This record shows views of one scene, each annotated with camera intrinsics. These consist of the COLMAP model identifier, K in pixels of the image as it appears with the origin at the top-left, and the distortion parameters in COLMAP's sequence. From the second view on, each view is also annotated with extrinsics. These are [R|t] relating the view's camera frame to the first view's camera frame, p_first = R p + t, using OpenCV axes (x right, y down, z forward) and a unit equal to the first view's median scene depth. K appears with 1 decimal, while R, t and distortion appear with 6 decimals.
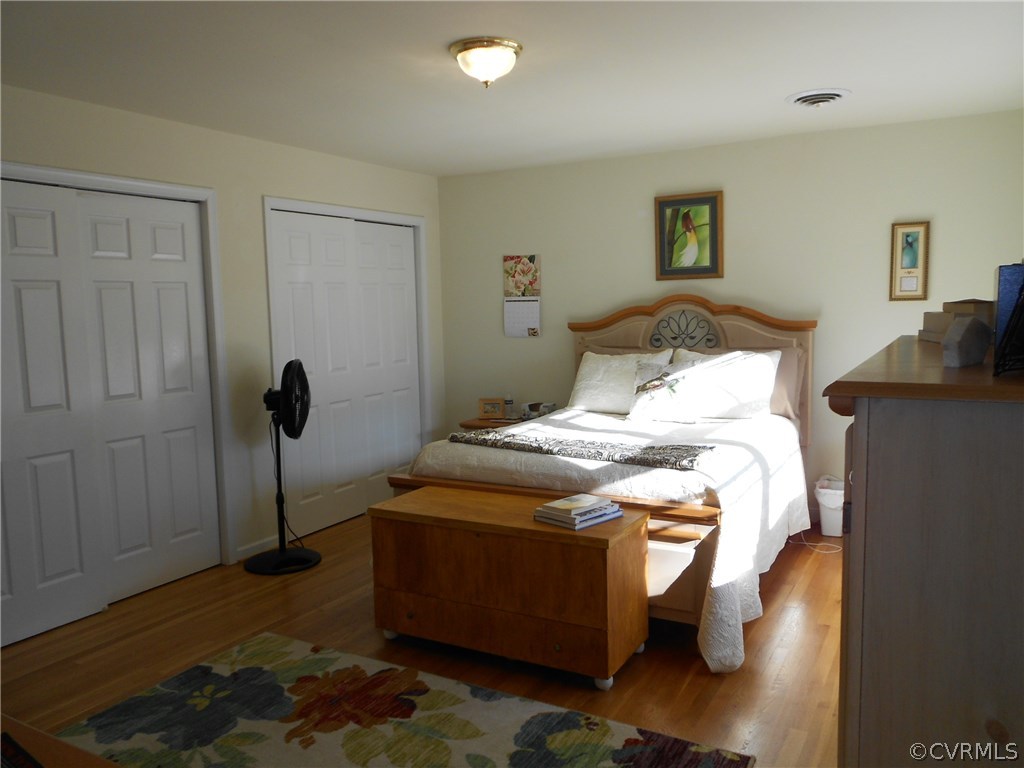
lens RADIAL K [[783.1, 0, 511.7], [0, 783.1, 387.3], [0, 0, 1]] dist [-0.005260, -0.019869]
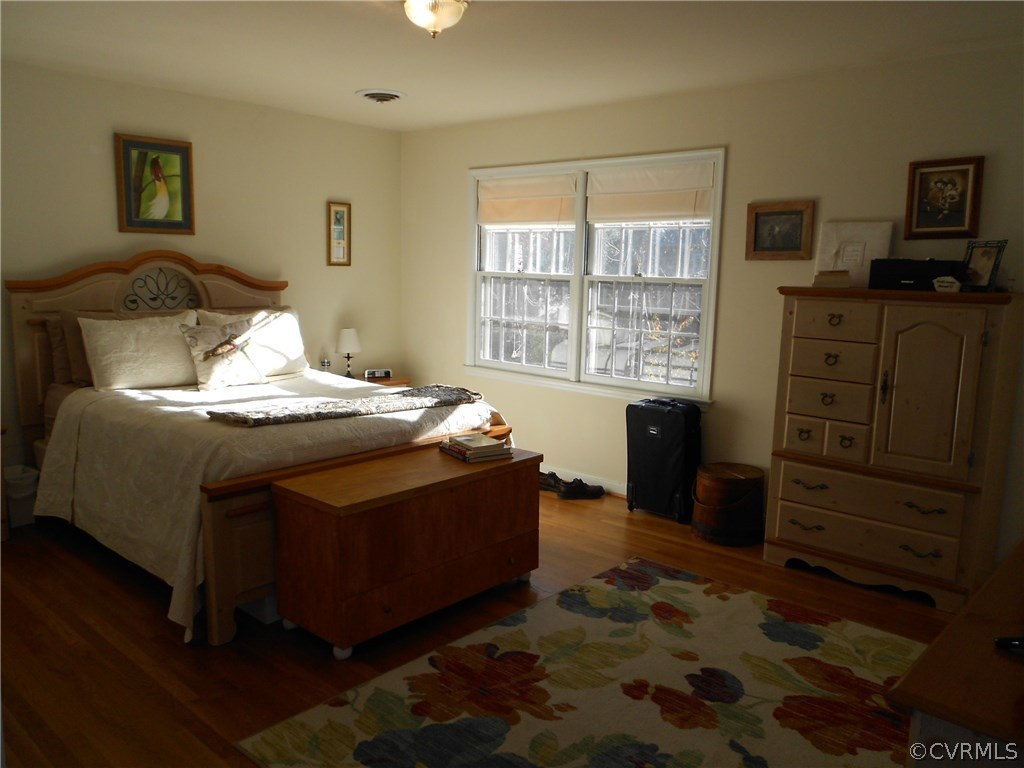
lens RADIAL K [[783.1, 0, 529.4], [0, 783.1, 383.0], [0, 0, 1]] dist [-0.005260, -0.019869]
pose [[0.198873, -0.113293, 0.973455, -0.635191], [0.073888, 0.992202, 0.100380, -0.028087], [-0.977236, 0.051963, 0.205693, 0.440218]]
